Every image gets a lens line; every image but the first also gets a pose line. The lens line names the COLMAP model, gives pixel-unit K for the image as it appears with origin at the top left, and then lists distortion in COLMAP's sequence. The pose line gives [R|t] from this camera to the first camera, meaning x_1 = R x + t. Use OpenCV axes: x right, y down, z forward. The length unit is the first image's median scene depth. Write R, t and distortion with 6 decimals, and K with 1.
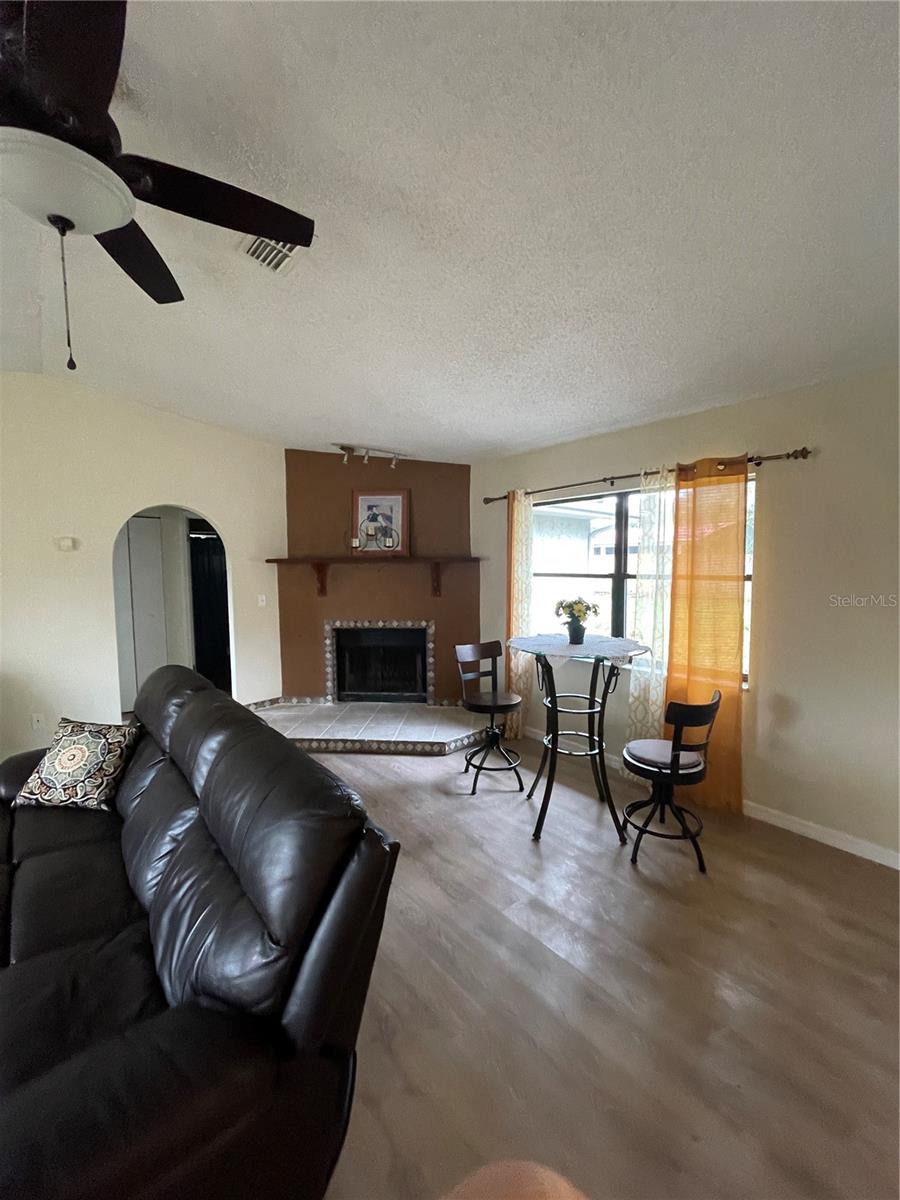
lens RADIAL K [[483.2, 0, 449.4], [0, 483.2, 599.2], [0, 0, 1]] dist [-0.005565, 0.001828]
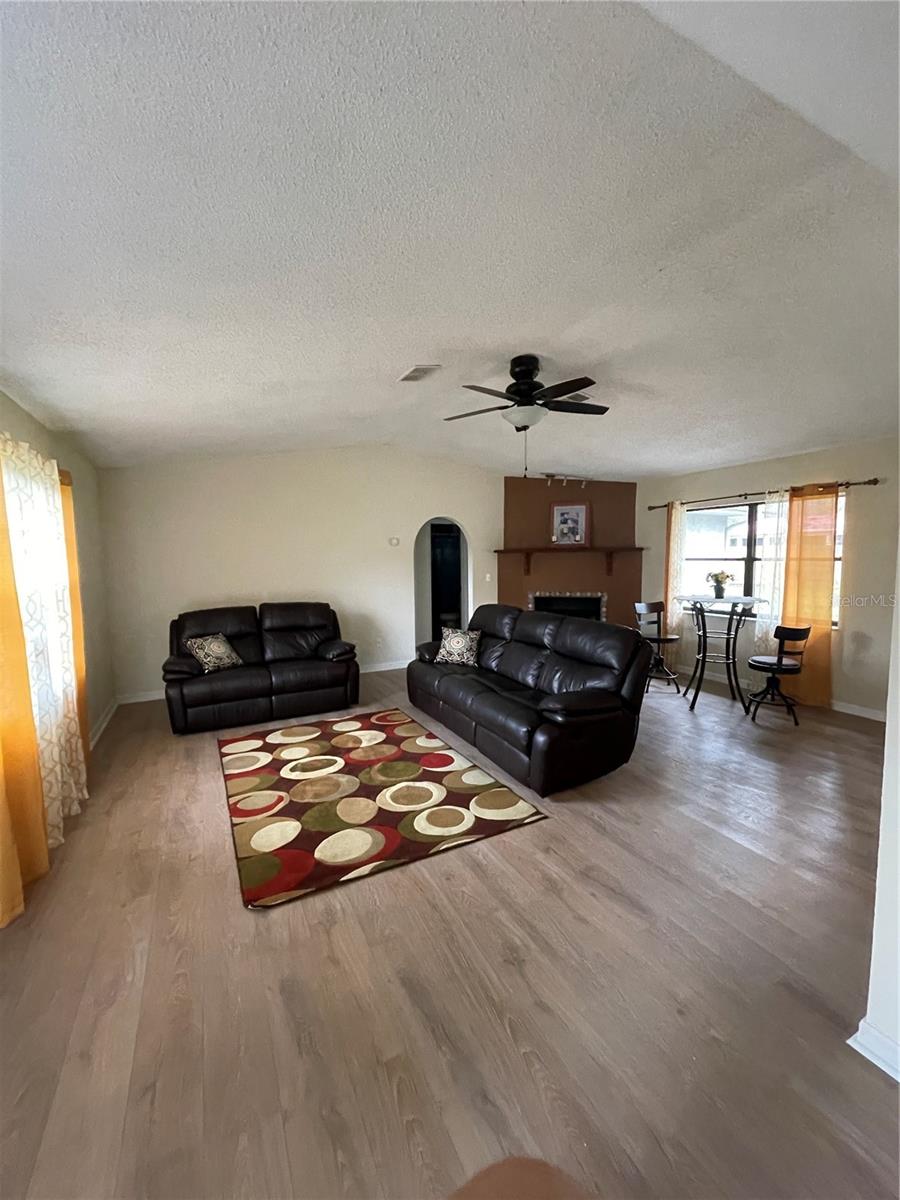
lens RADIAL K [[483.2, 0, 452.9], [0, 483.2, 597.1], [0, 0, 1]] dist [-0.005565, 0.001828]
pose [[0.974270, 0.016192, -0.224801, -0.212857], [-0.013988, 0.999837, 0.011394, 0.067292], [0.224949, -0.007956, 0.974338, -0.684604]]
